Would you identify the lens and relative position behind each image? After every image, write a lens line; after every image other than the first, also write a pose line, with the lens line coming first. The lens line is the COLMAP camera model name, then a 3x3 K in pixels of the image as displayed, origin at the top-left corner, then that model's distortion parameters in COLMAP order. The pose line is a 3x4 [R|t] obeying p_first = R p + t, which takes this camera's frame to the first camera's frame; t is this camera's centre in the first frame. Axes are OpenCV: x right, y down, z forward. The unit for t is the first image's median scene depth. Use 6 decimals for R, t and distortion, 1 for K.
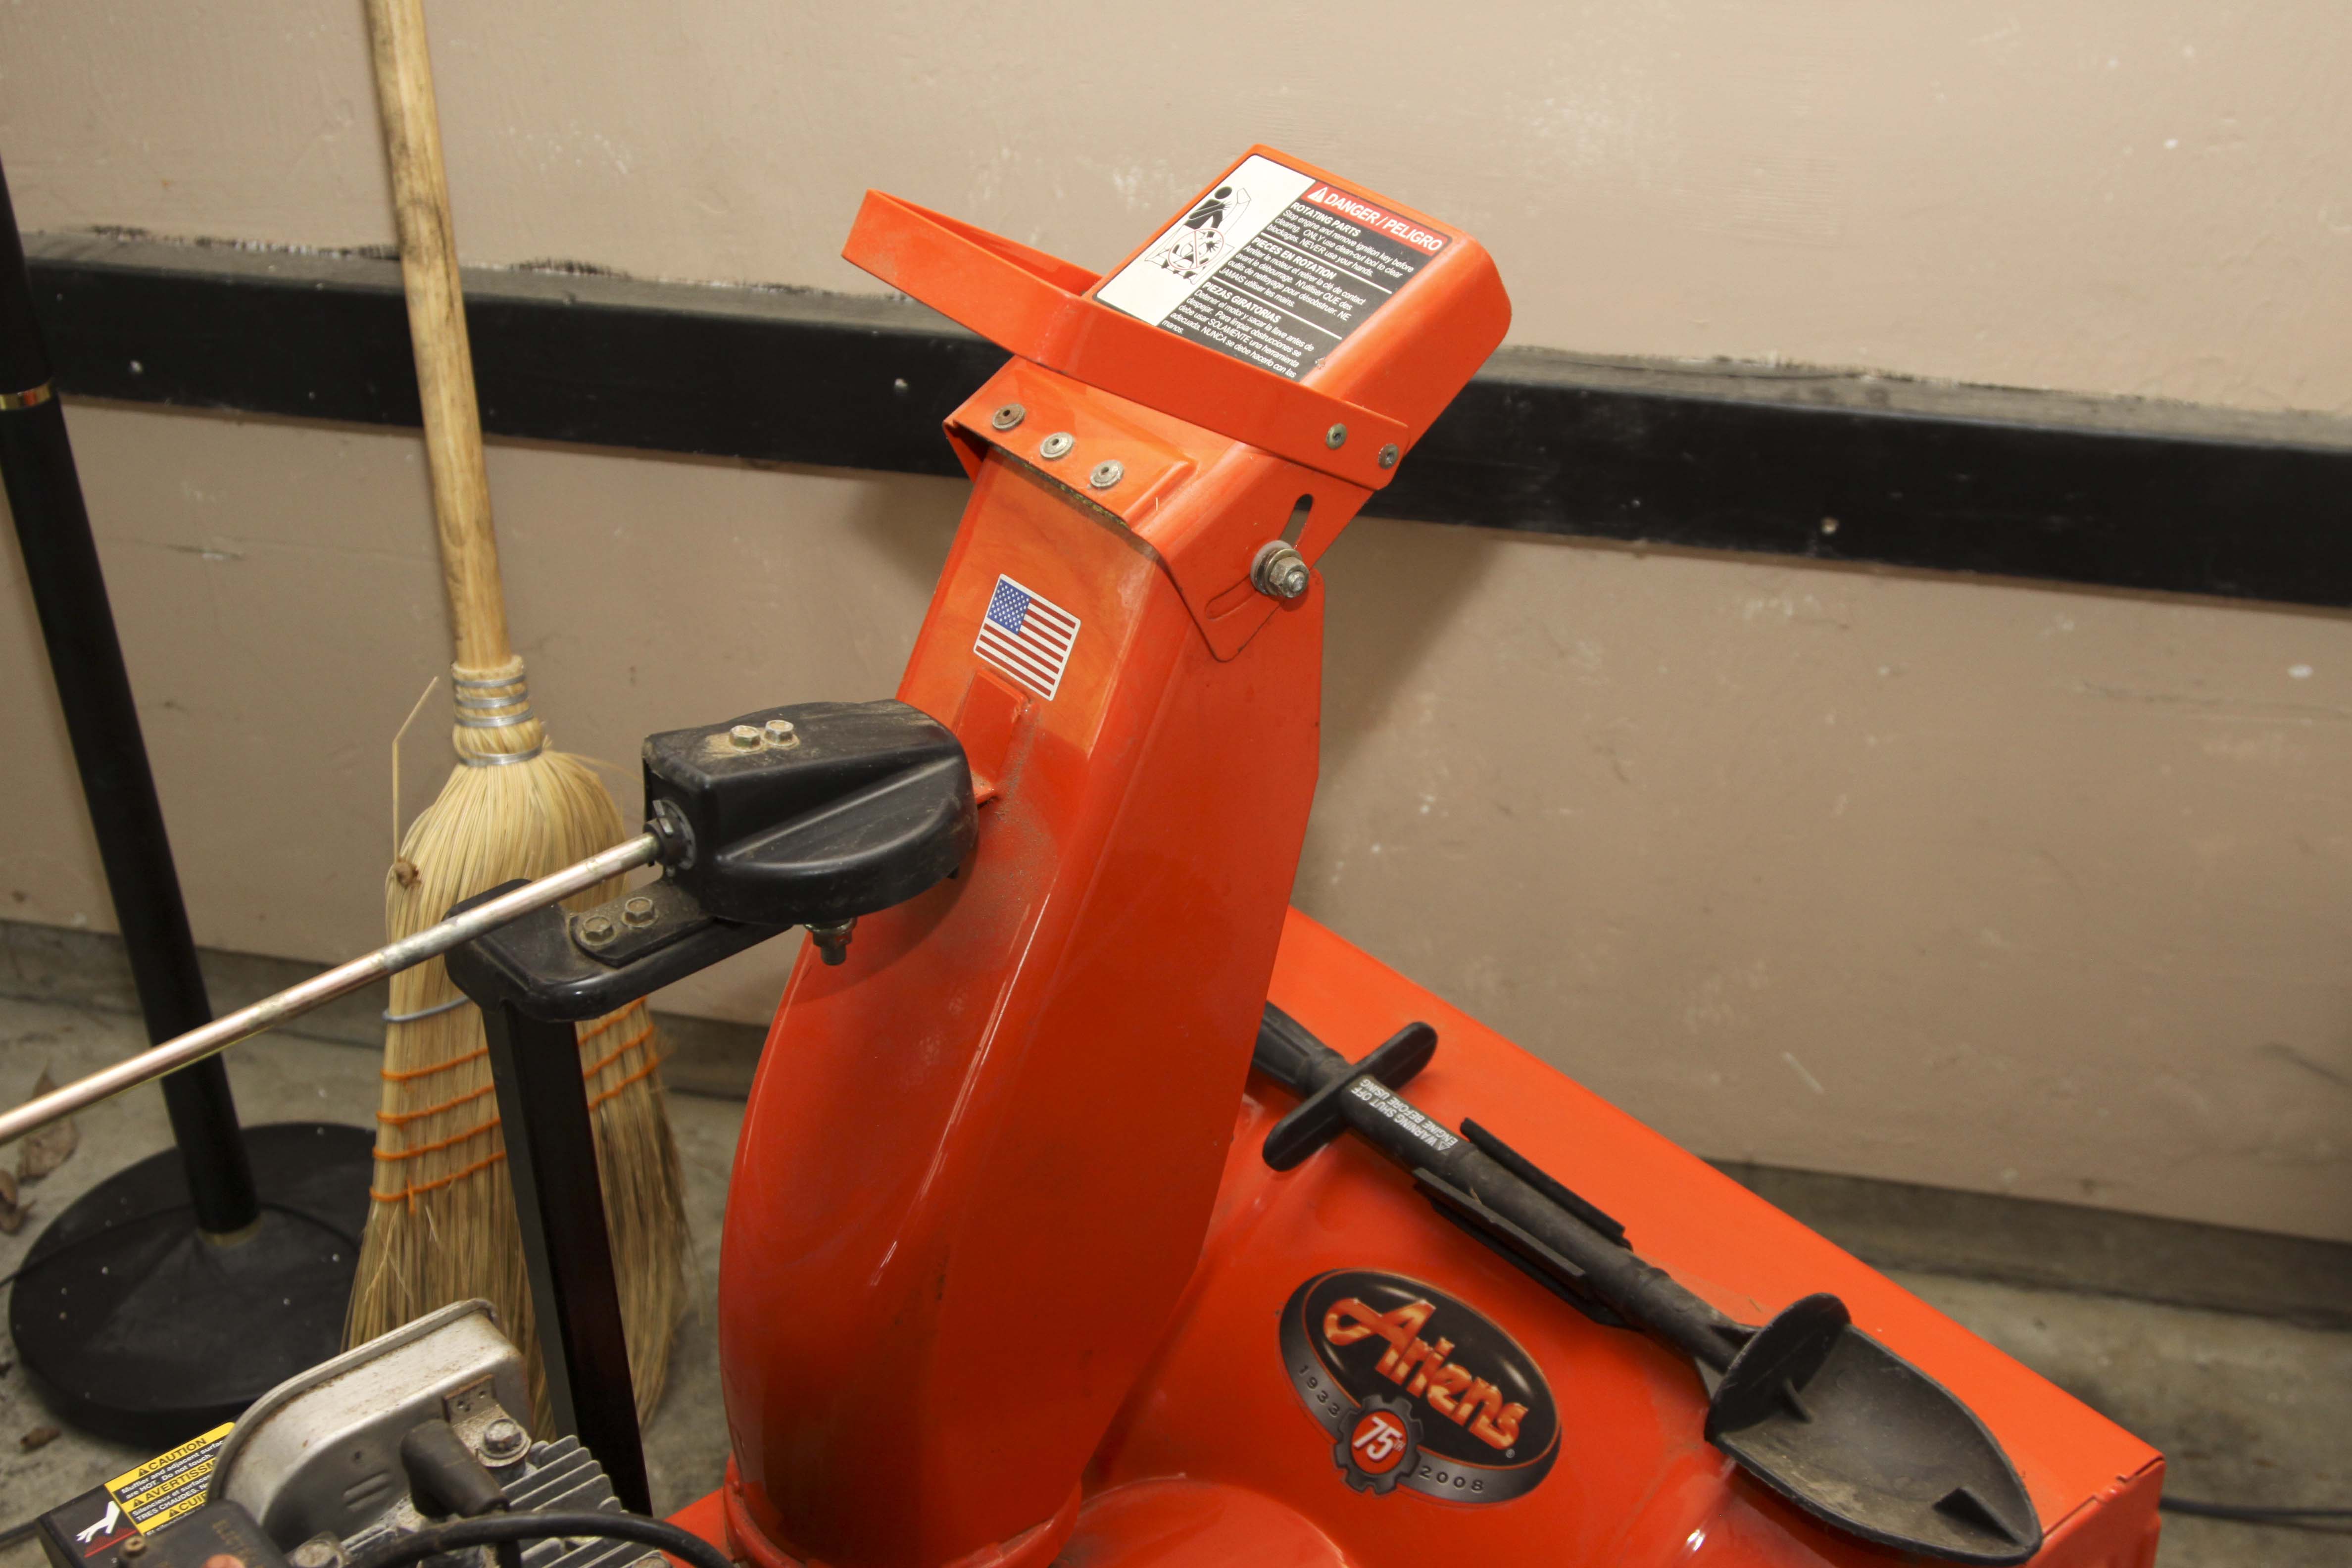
lens RADIAL K [[3207.6, 0, 1188.6], [0, 3207.6, 777.3], [0, 0, 1]] dist [-0.057350, 0.076773]
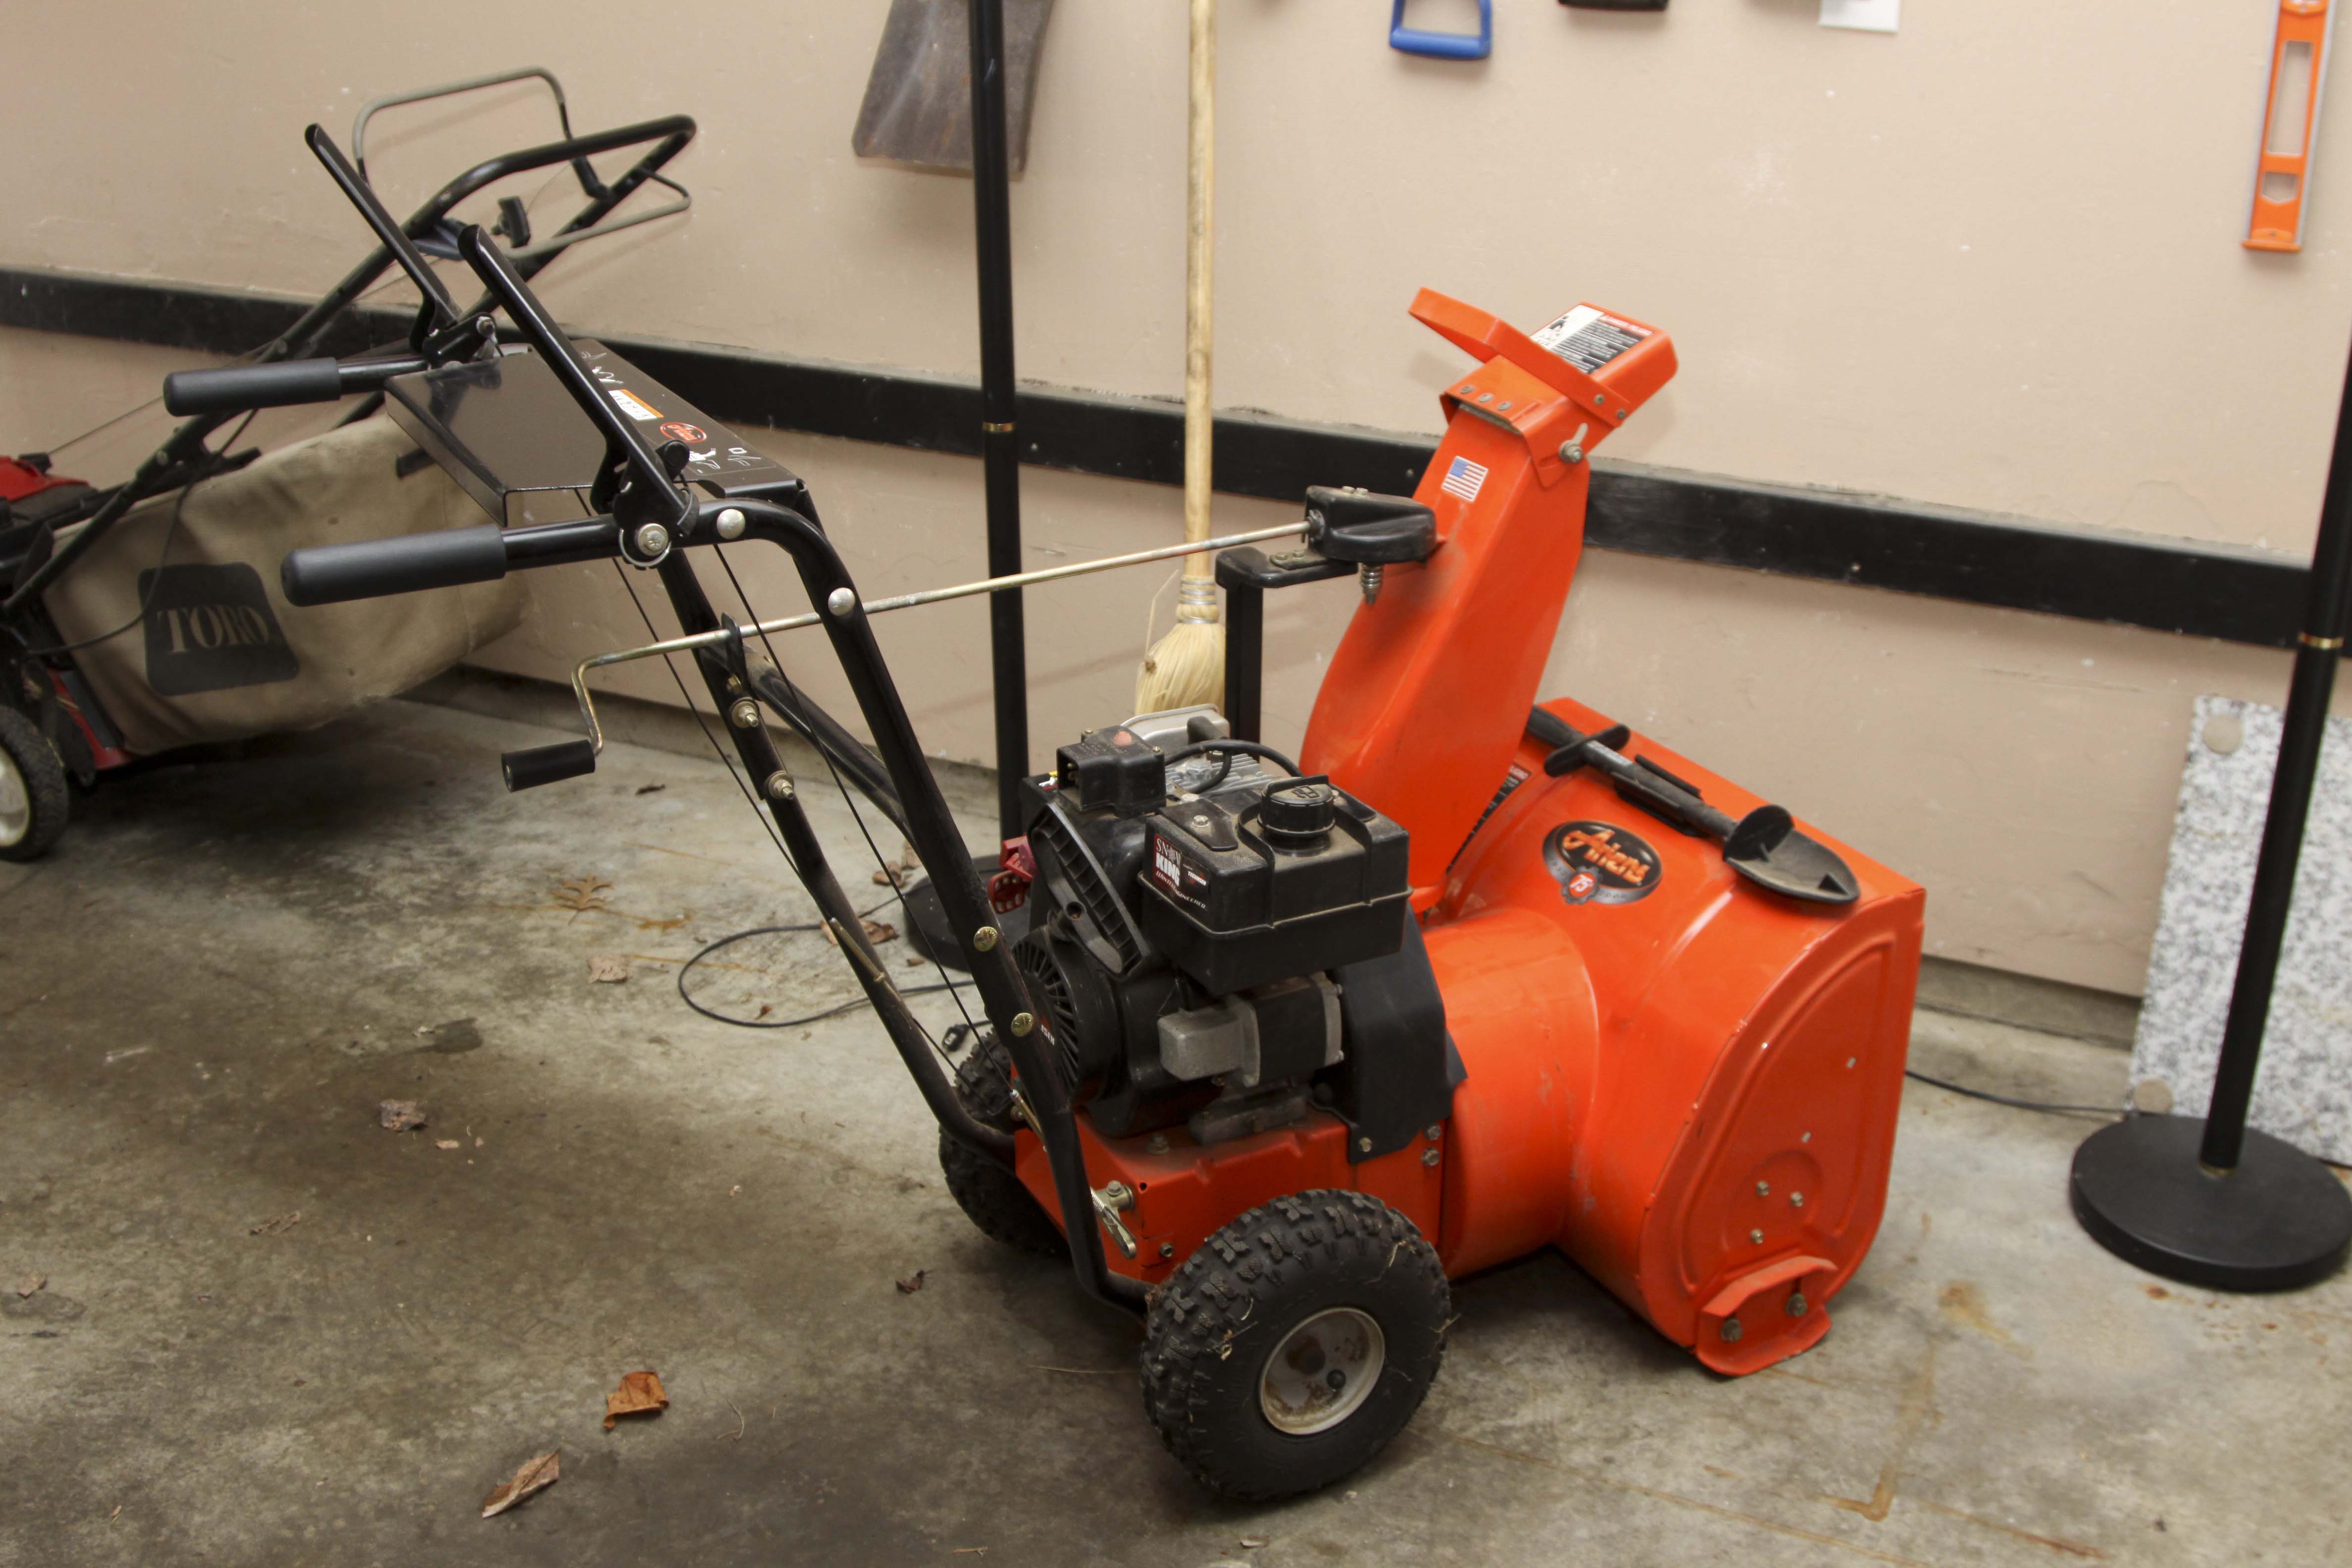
lens RADIAL K [[2525.8, 0, 1181.7], [0, 2525.8, 786.5], [0, 0, 1]] dist [-0.136274, 0.005365]
pose [[0.981784, 0.103387, -0.159411, 0.057673], [-0.125660, 0.982620, -0.136630, 0.407366], [0.142515, 0.154172, 0.977712, -0.734158]]
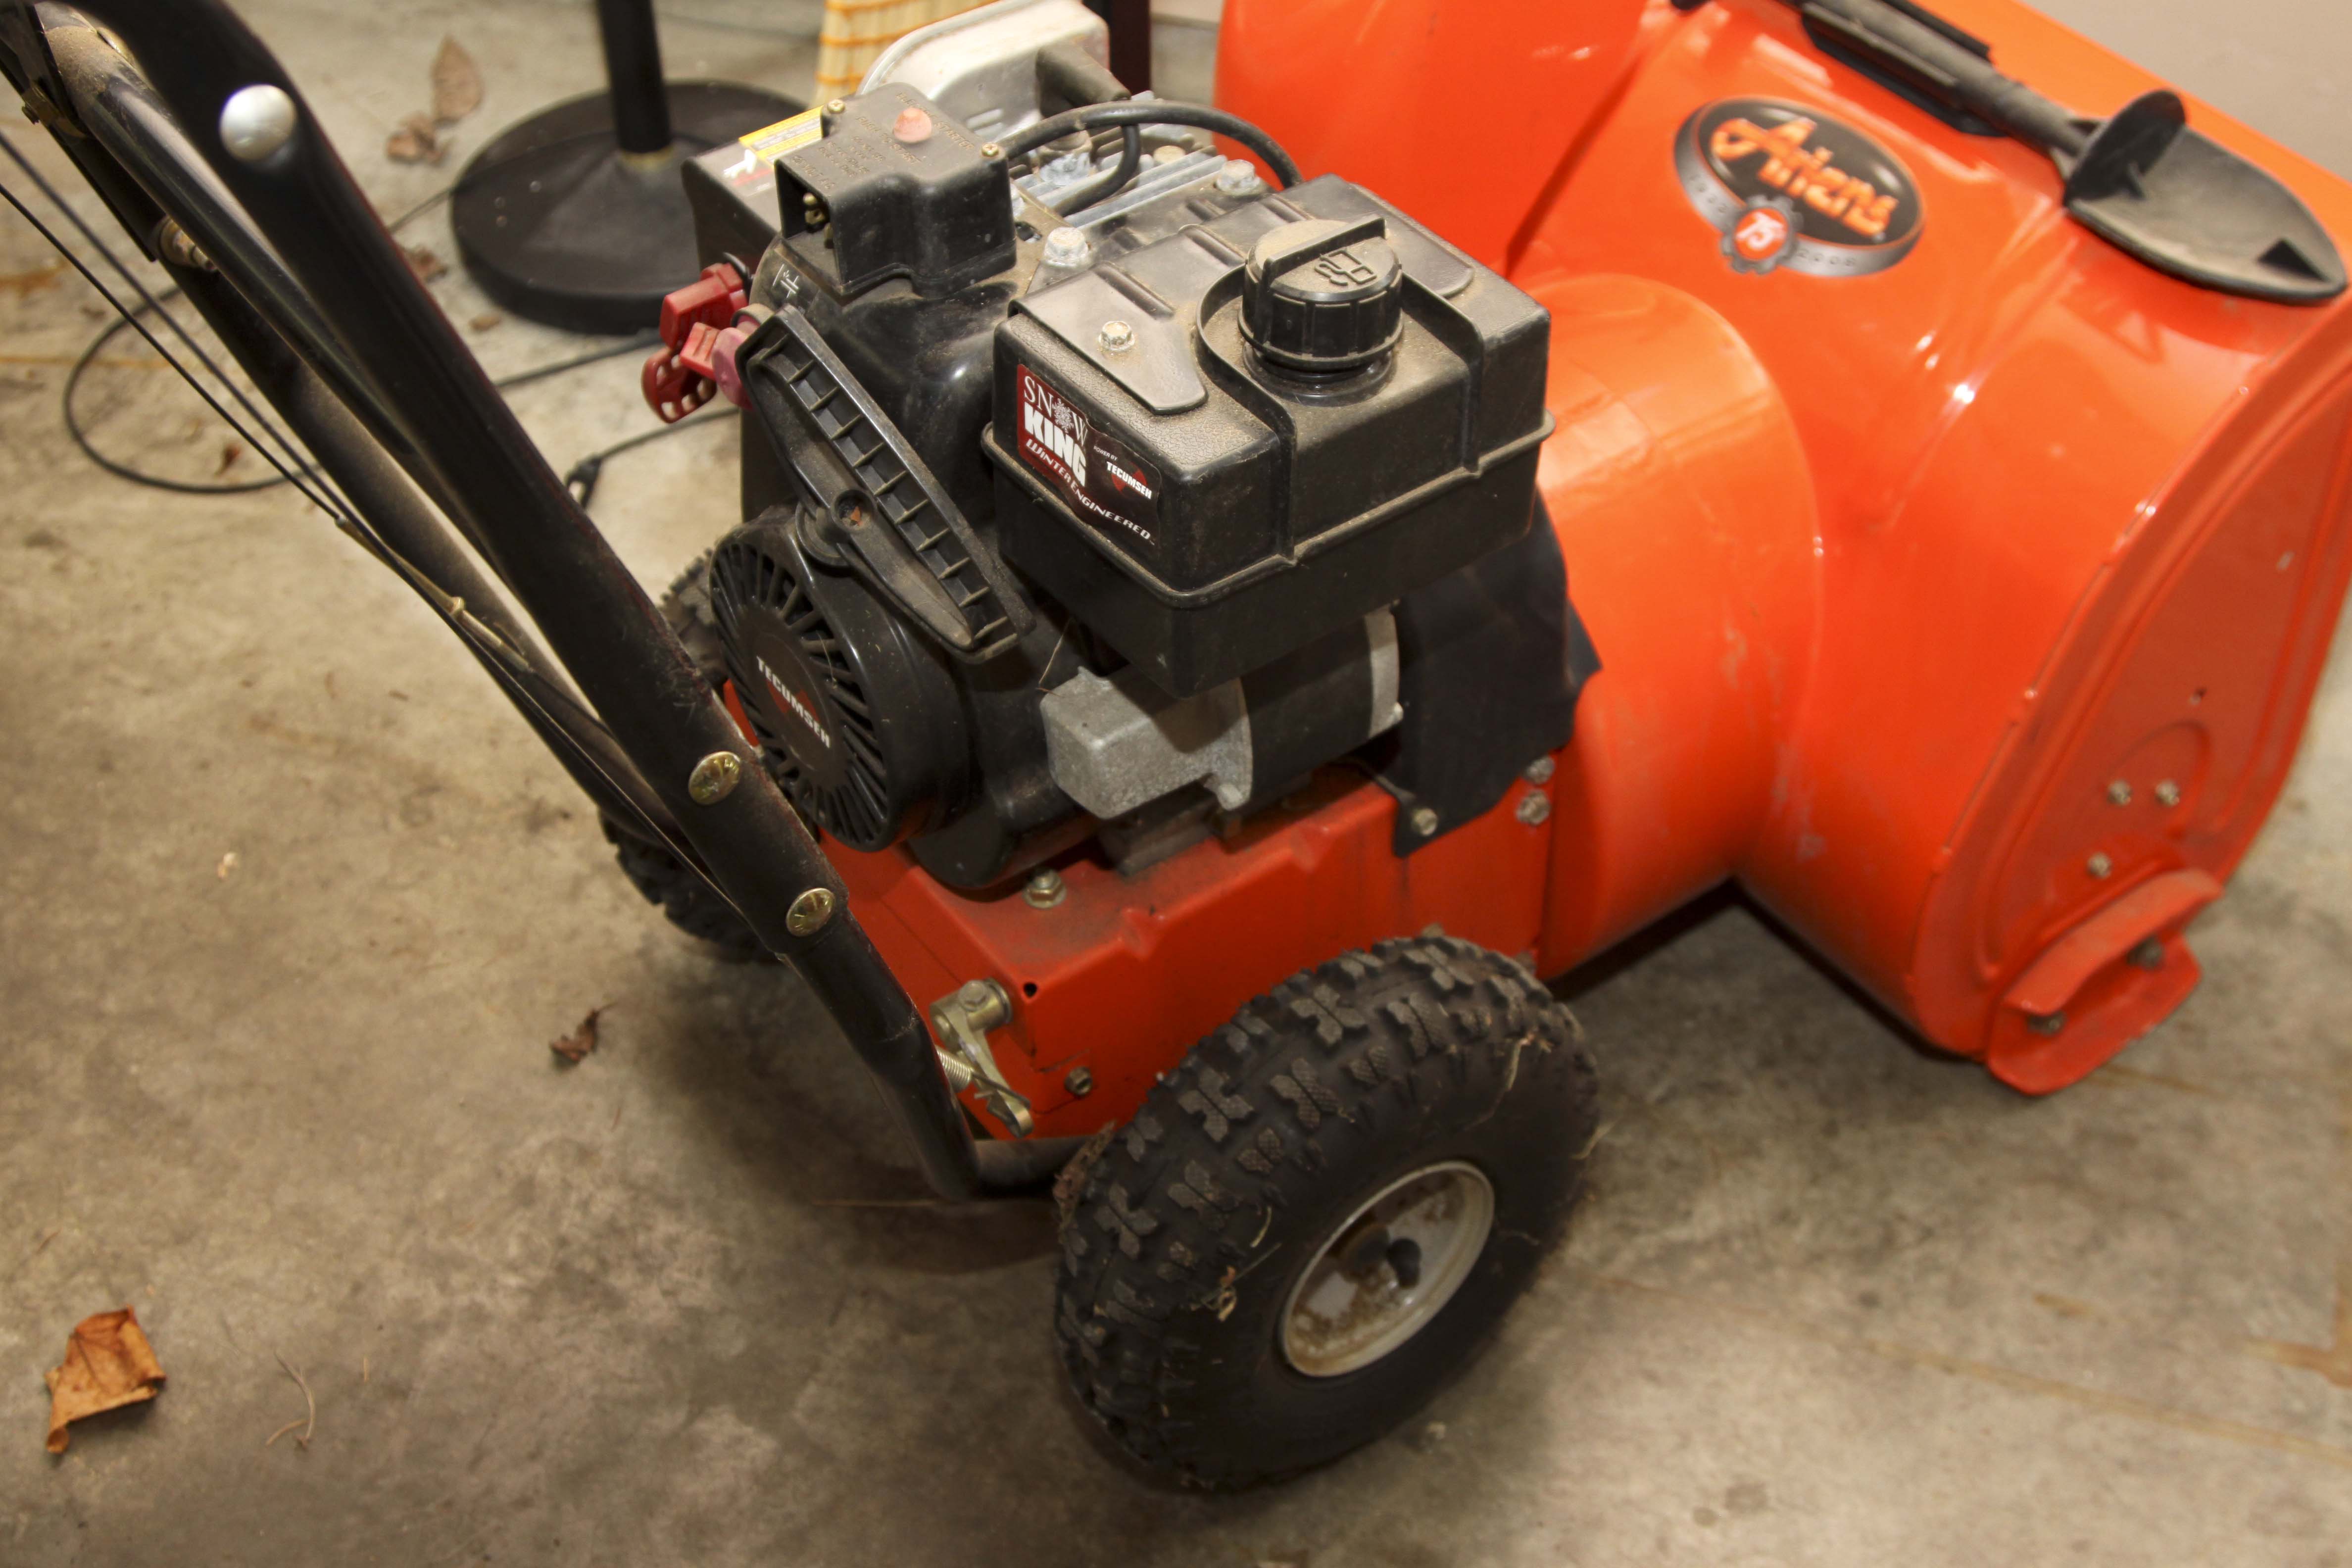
lens RADIAL K [[3207.6, 0, 1188.6], [0, 3207.6, 777.3], [0, 0, 1]] dist [-0.057350, 0.076773]
pose [[0.998561, 0.050671, -0.017536, -0.116975], [-0.046109, 0.978392, 0.201551, 0.173893], [0.027370, -0.200452, 0.979321, -0.185732]]
